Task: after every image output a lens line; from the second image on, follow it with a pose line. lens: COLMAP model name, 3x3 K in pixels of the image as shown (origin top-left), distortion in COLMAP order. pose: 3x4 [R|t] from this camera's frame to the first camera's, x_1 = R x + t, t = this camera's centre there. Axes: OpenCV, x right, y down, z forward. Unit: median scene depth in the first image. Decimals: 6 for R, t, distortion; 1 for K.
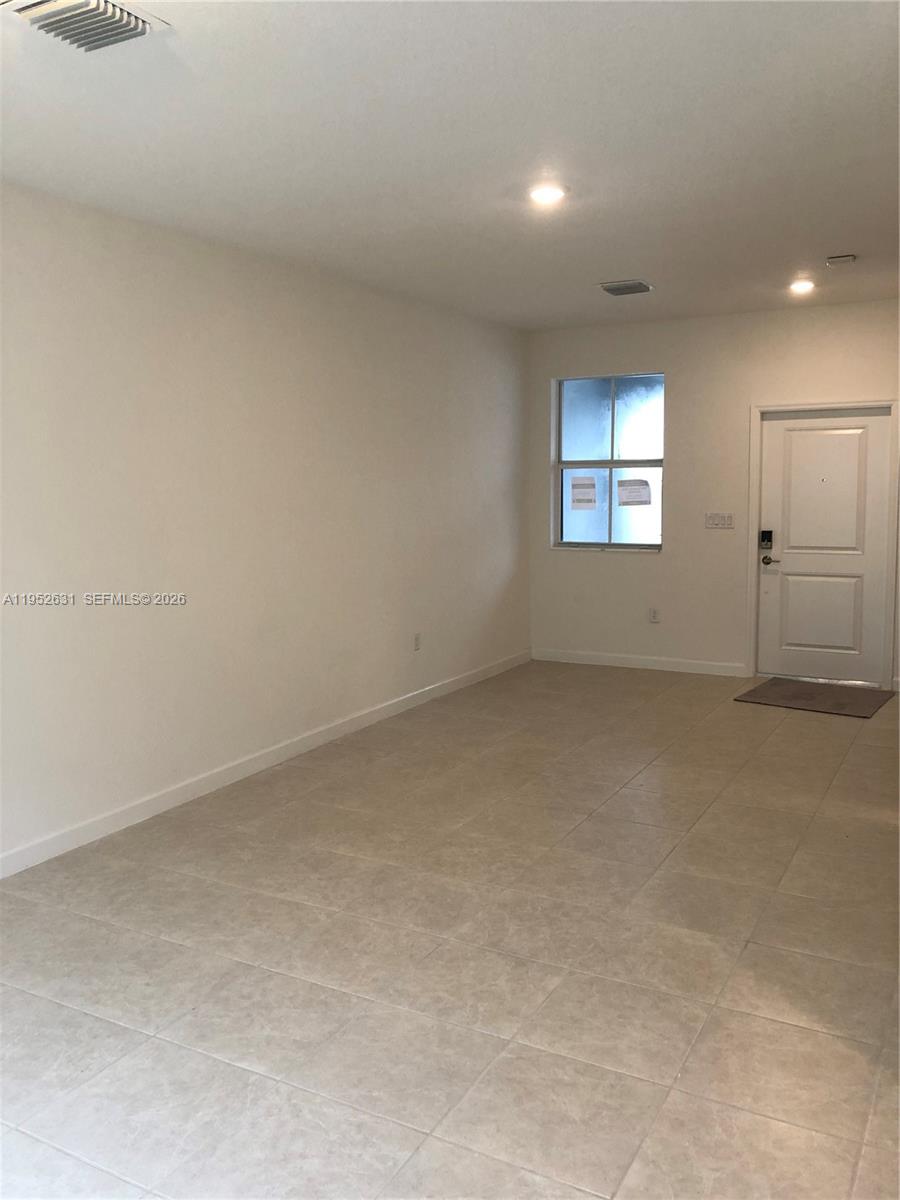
lens RADIAL K [[993.7, 0, 450.0], [0, 993.7, 600.0], [0, 0, 1]] dist [-0.003602, -0.002270]
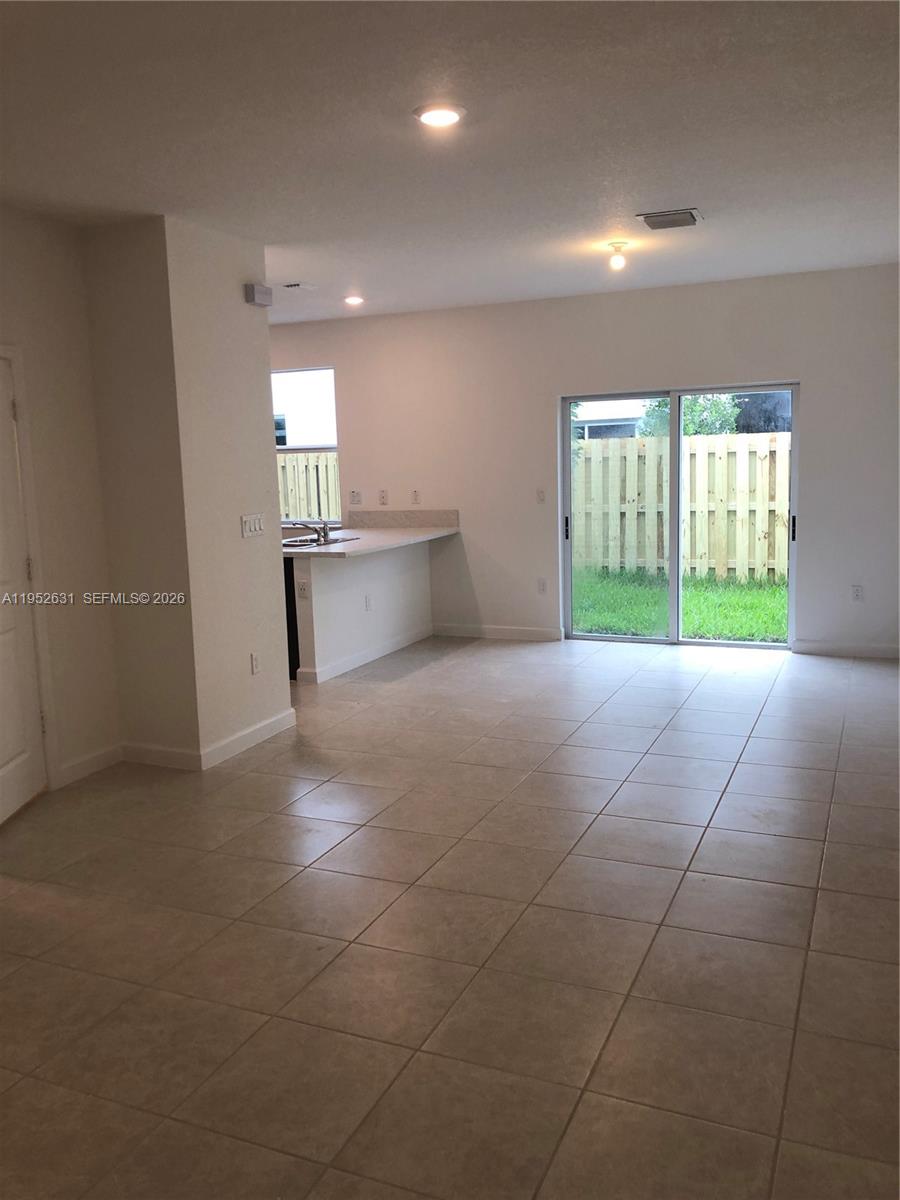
lens RADIAL K [[993.7, 0, 450.0], [0, 993.7, 600.0], [0, 0, 1]] dist [-0.003602, -0.002270]
pose [[-0.995067, 0.059077, -0.079698, 0.189721], [0.034449, 0.959131, 0.280859, -0.268419], [0.093034, 0.276728, -0.956434, 1.995048]]
